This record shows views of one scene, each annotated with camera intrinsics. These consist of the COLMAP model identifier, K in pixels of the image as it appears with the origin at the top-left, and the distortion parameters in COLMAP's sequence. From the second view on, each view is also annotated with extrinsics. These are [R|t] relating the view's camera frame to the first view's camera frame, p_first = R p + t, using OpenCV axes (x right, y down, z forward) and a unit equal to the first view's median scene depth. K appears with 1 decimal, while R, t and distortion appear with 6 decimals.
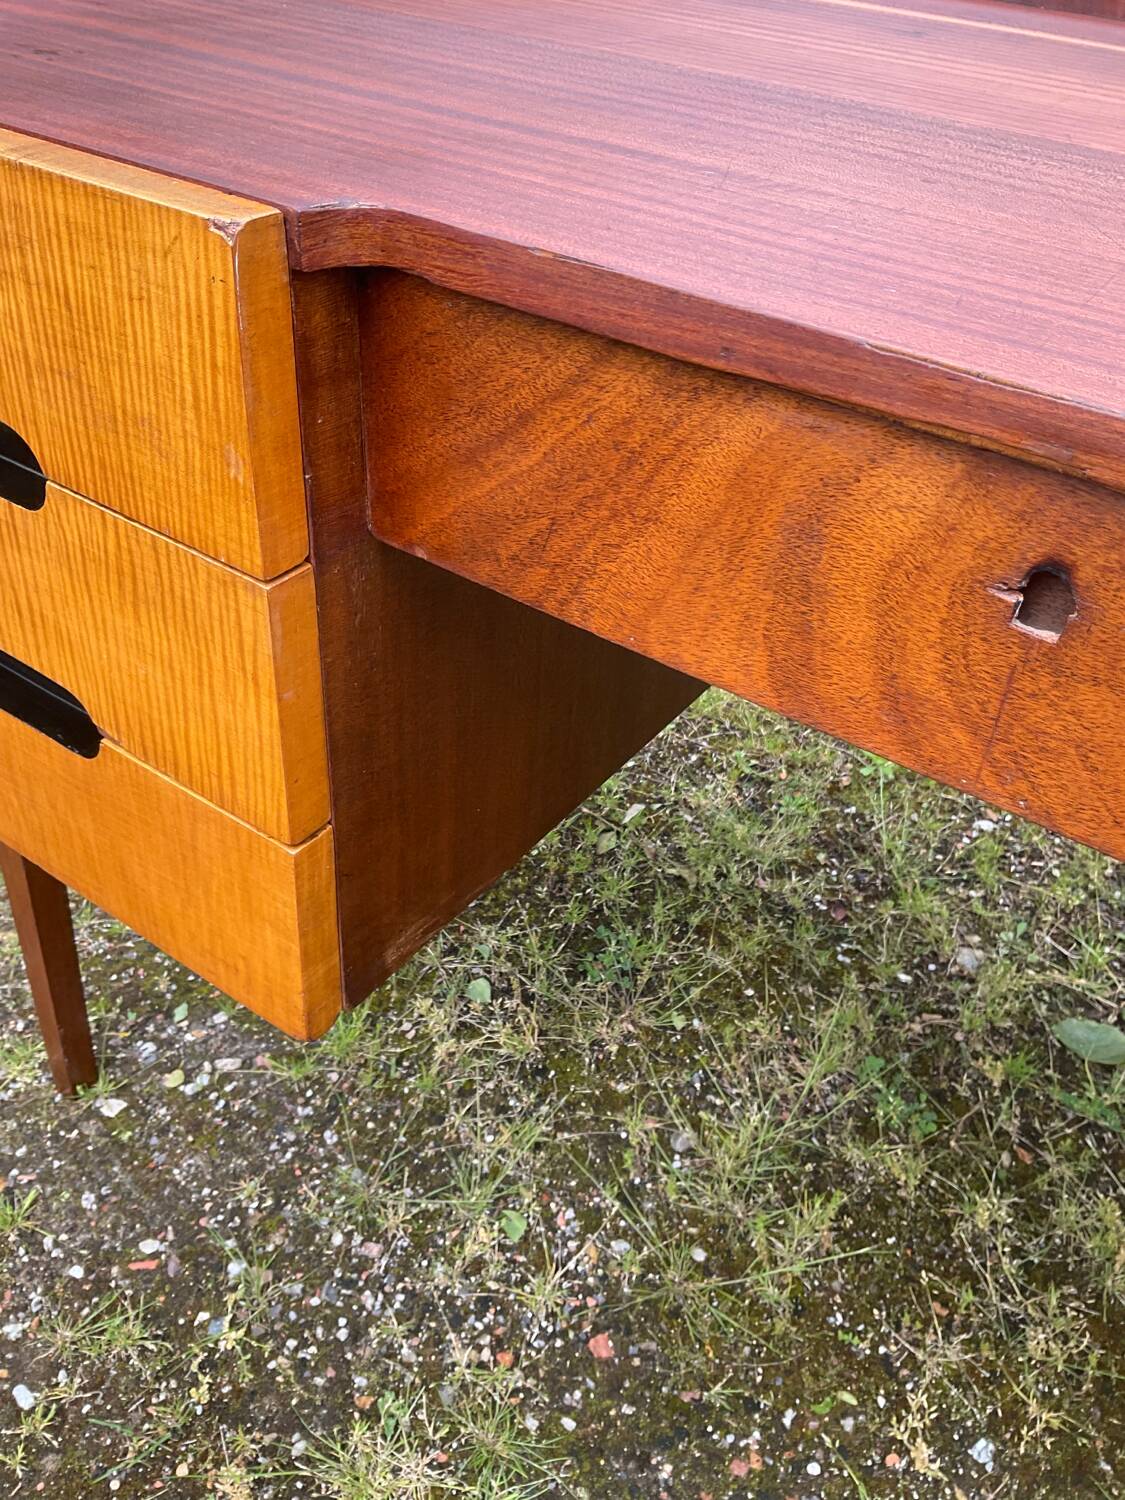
lens RADIAL K [[1245.3, 0, 553.6], [0, 1245.3, 743.7], [0, 0, 1]] dist [0.117759, -0.246760]
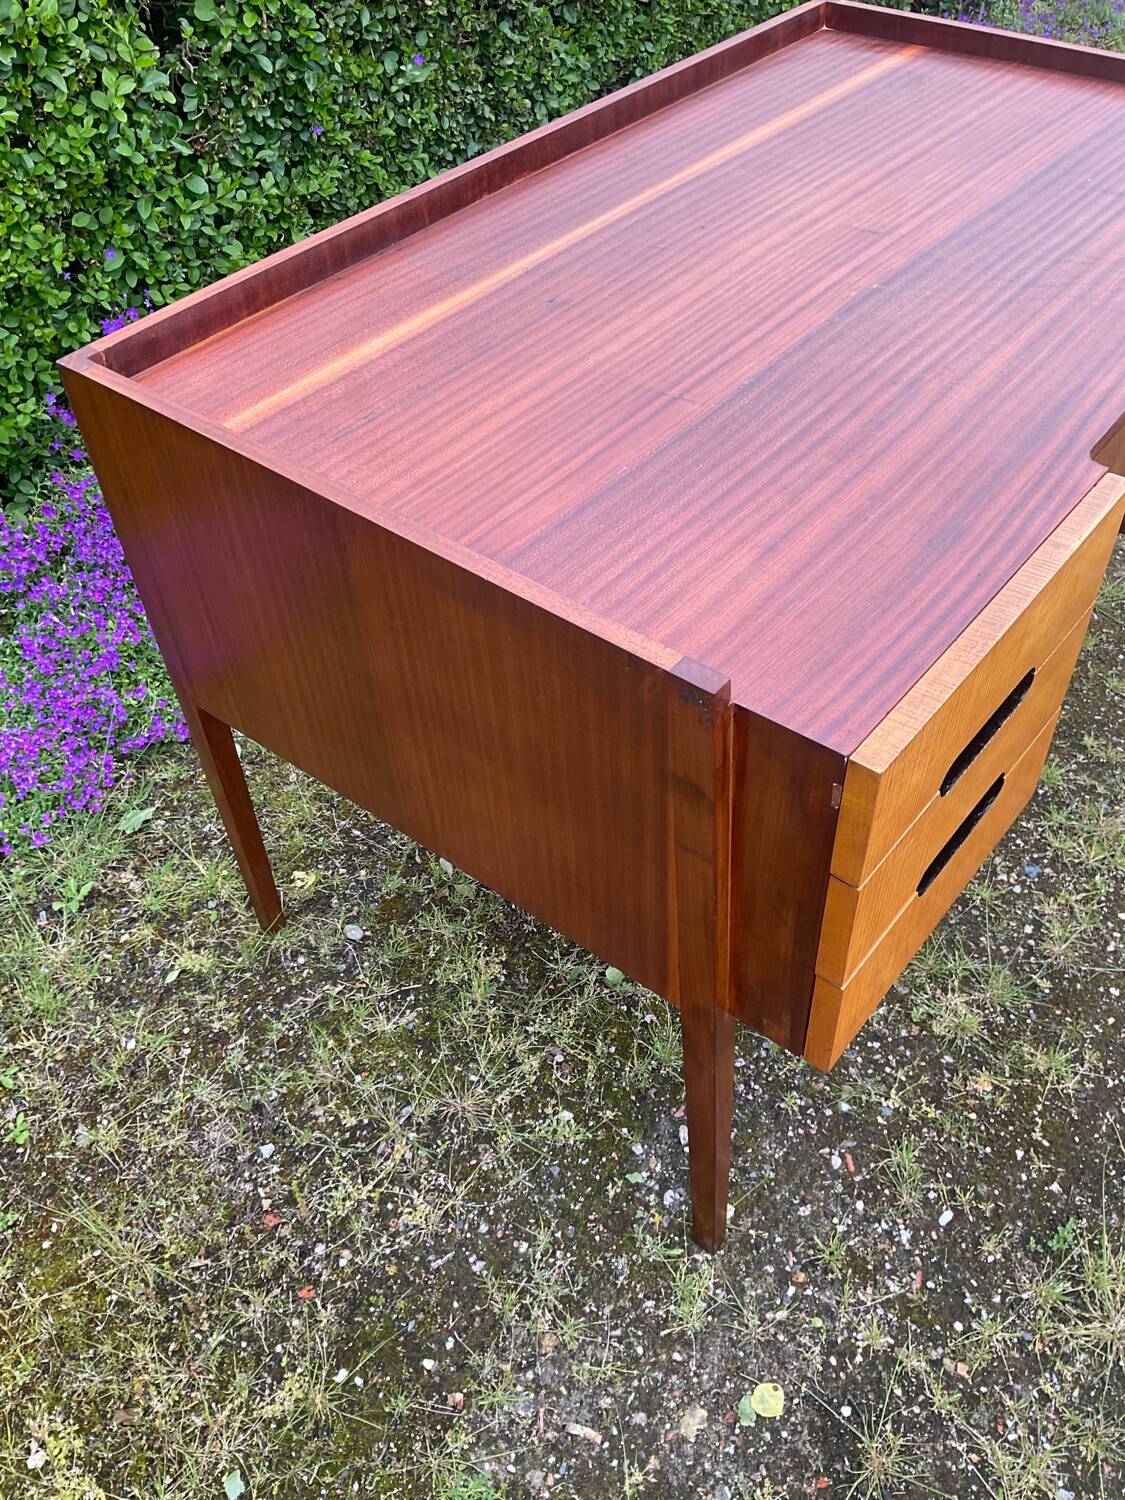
lens RADIAL K [[1245.3, 0, 553.6], [0, 1245.3, 743.7], [0, 0, 1]] dist [0.117759, -0.246760]
pose [[0.066795, -0.751250, 0.656629, -0.963021], [0.647592, 0.533292, 0.544264, -0.907664], [-0.759054, 0.388874, 0.522125, 0.283365]]
